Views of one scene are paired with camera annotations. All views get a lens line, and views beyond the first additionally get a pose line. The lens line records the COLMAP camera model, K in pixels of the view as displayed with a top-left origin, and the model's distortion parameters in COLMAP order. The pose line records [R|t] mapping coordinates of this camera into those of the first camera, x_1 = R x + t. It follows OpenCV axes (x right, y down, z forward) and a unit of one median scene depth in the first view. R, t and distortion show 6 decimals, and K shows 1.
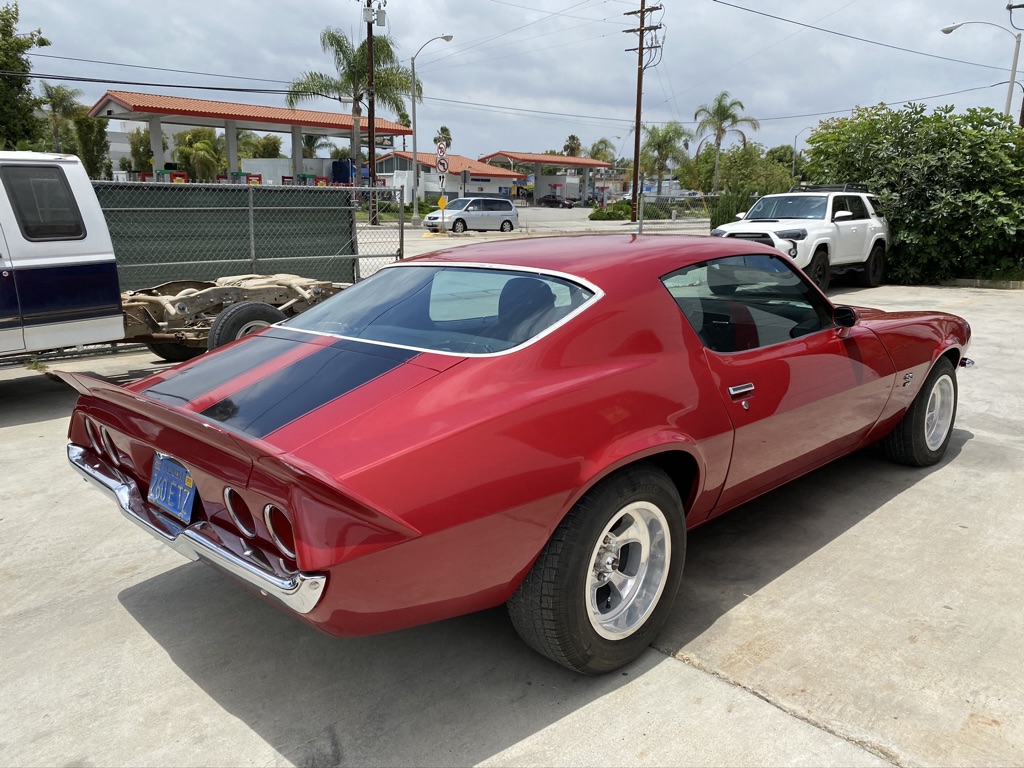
lens RADIAL K [[789.9, 0, 512.0], [0, 789.9, 384.0], [0, 0, 1]] dist [0.010526, 0.008435]
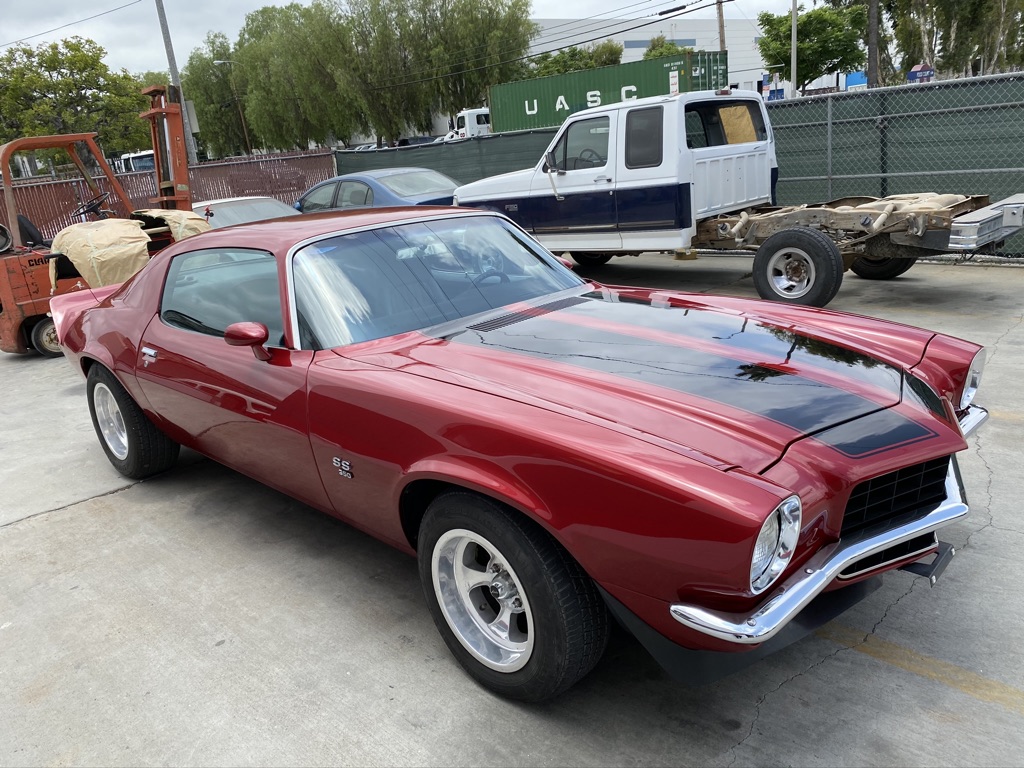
lens RADIAL K [[789.9, 0, 512.0], [0, 789.9, 384.0], [0, 0, 1]] dist [0.010526, 0.008435]
pose [[0.010401, 0.292547, -0.956195, 1.019579], [-0.121173, 0.949568, 0.289201, -0.255405], [0.992577, 0.112857, 0.045325, 1.013856]]
